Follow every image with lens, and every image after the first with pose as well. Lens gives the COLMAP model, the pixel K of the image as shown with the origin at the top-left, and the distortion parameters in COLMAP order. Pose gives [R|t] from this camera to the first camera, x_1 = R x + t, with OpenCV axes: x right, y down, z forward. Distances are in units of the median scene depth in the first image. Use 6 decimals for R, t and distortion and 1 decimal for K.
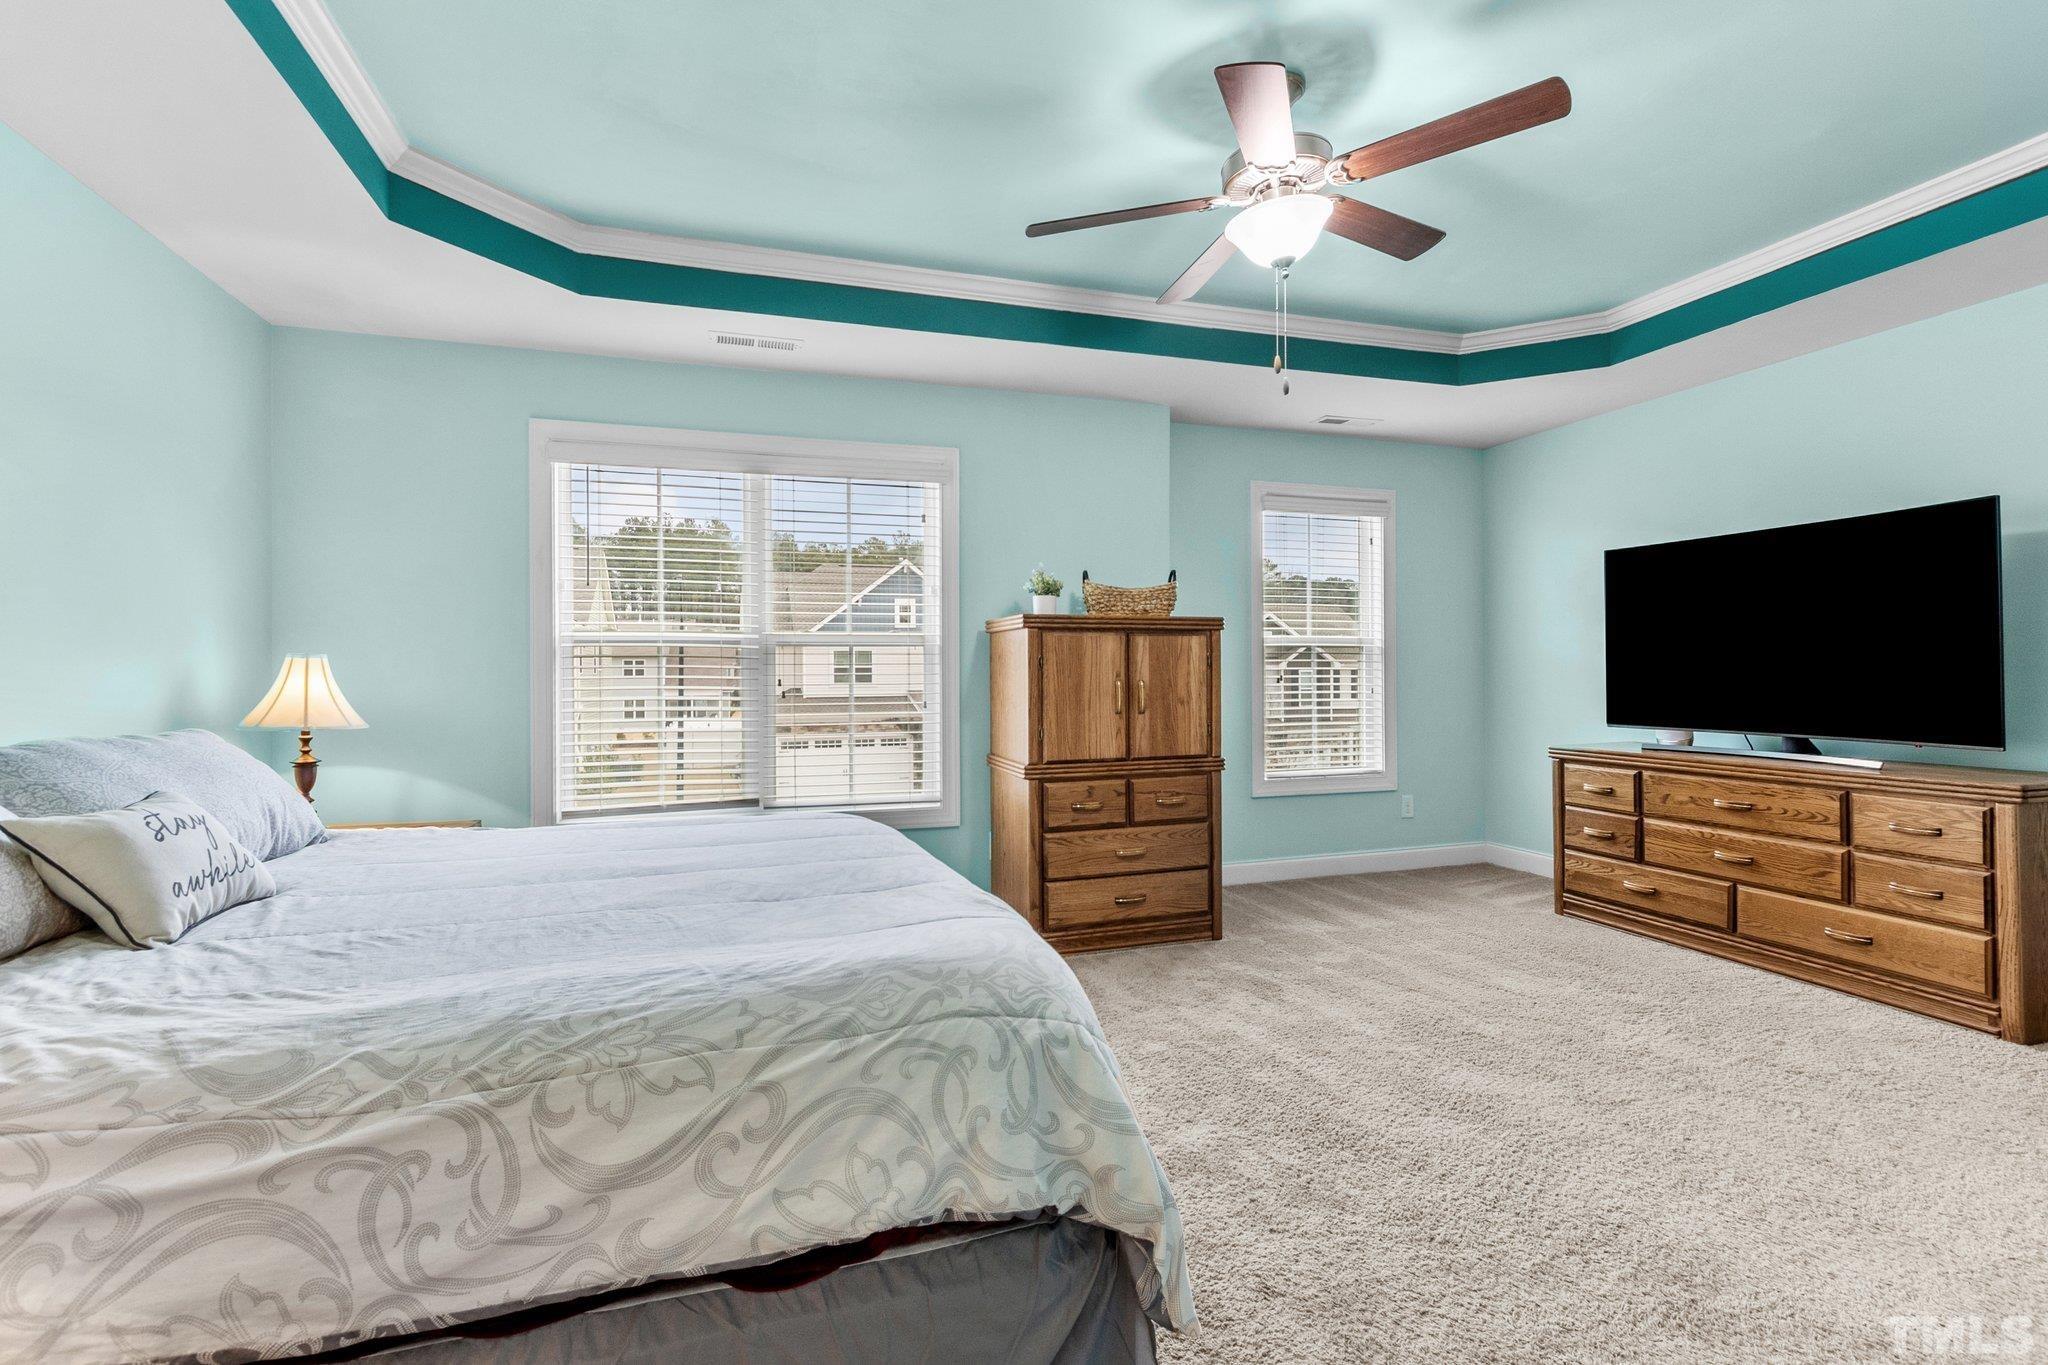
lens RADIAL K [[952.7, 0, 1027.2], [0, 952.7, 673.9], [0, 0, 1]] dist [-0.001423, 0.000080]
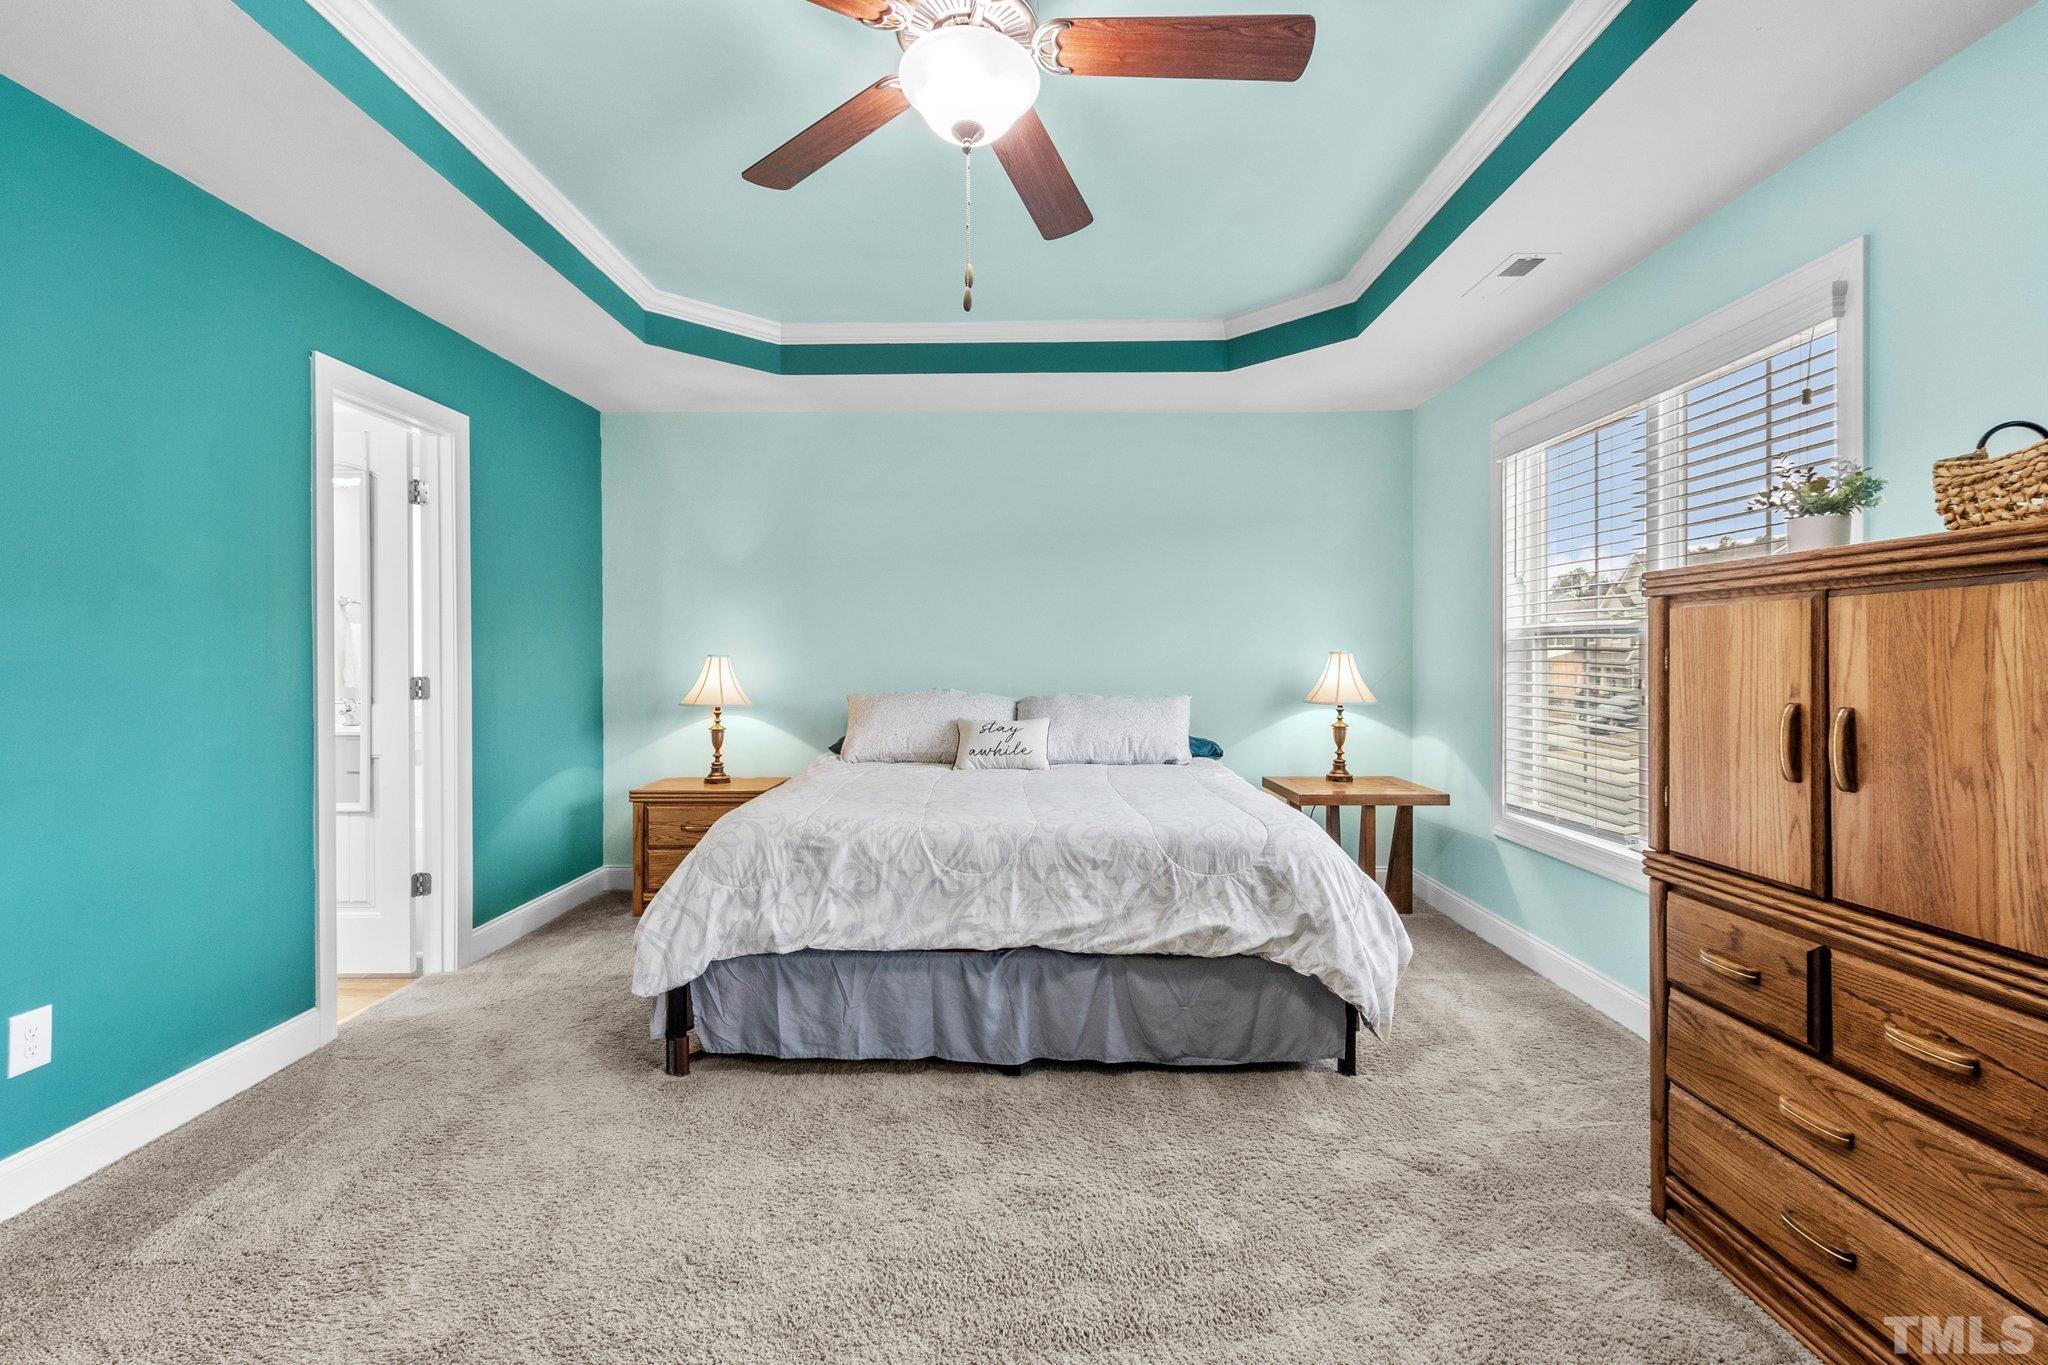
lens RADIAL K [[936.3, 0, 1021.6], [0, 936.3, 662.0], [0, 0, 1]] dist [0.003552, 0.000815]
pose [[-0.321168, 0.010242, -0.946967, 0.603800], [0.001645, 0.999946, 0.010257, -0.016790], [0.947021, 0.001736, -0.321168, 0.807736]]
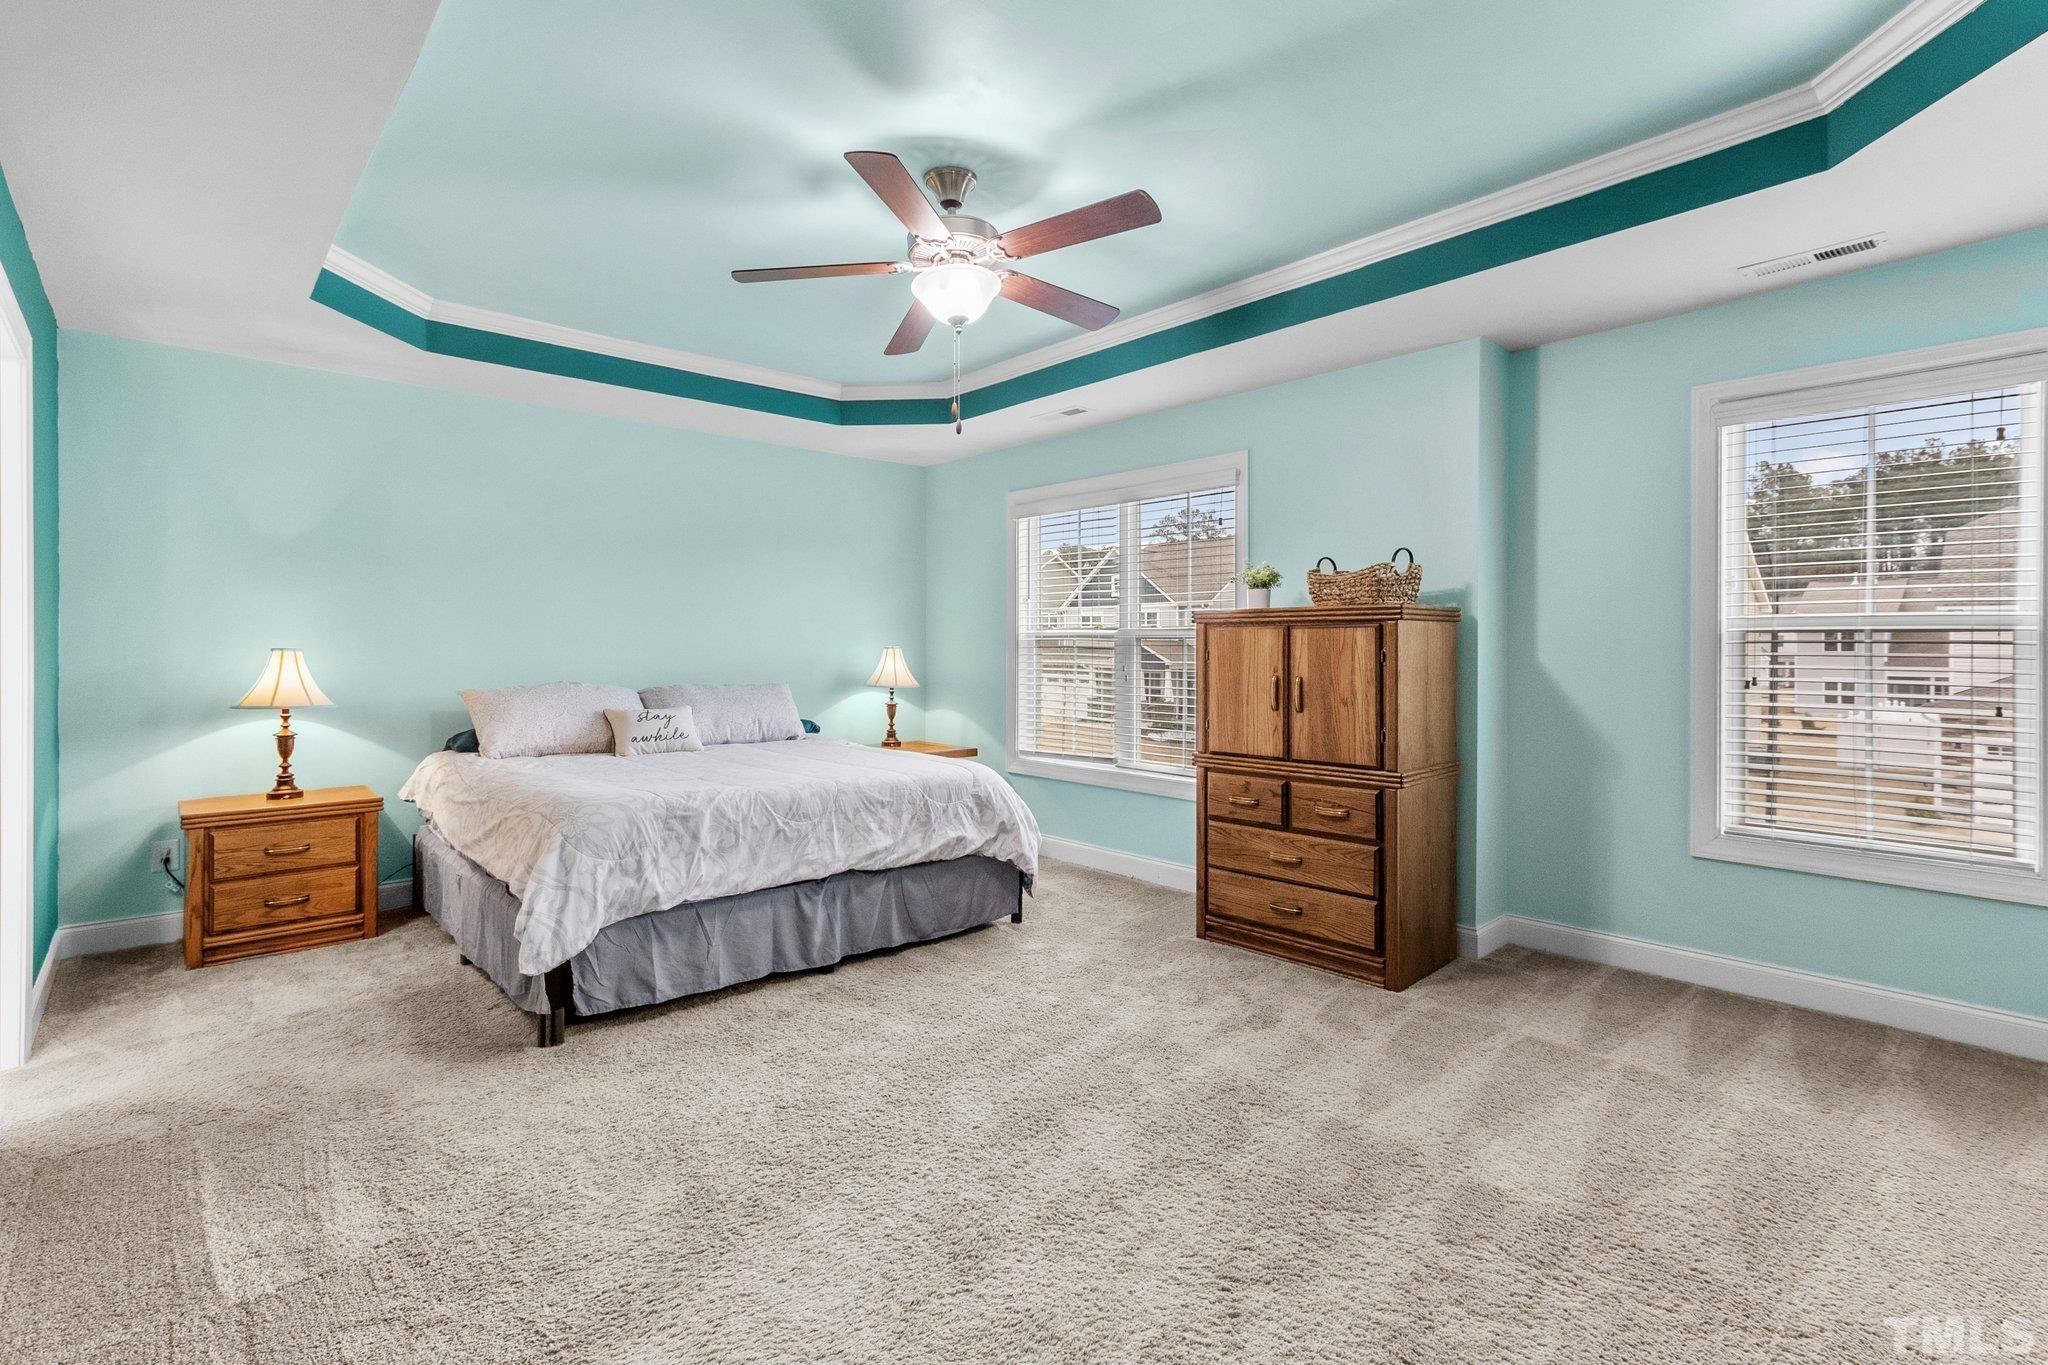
lens RADIAL K [[949.5, 0, 1023.6], [0, 949.5, 645.8], [0, 0, 1]] dist [-0.001441, 0.004500]
pose [[0.408301, 0.004775, -0.912835, 0.862858], [-0.006421, 0.999977, 0.002359, -0.023876], [0.912825, 0.004898, 0.408322, 0.379531]]
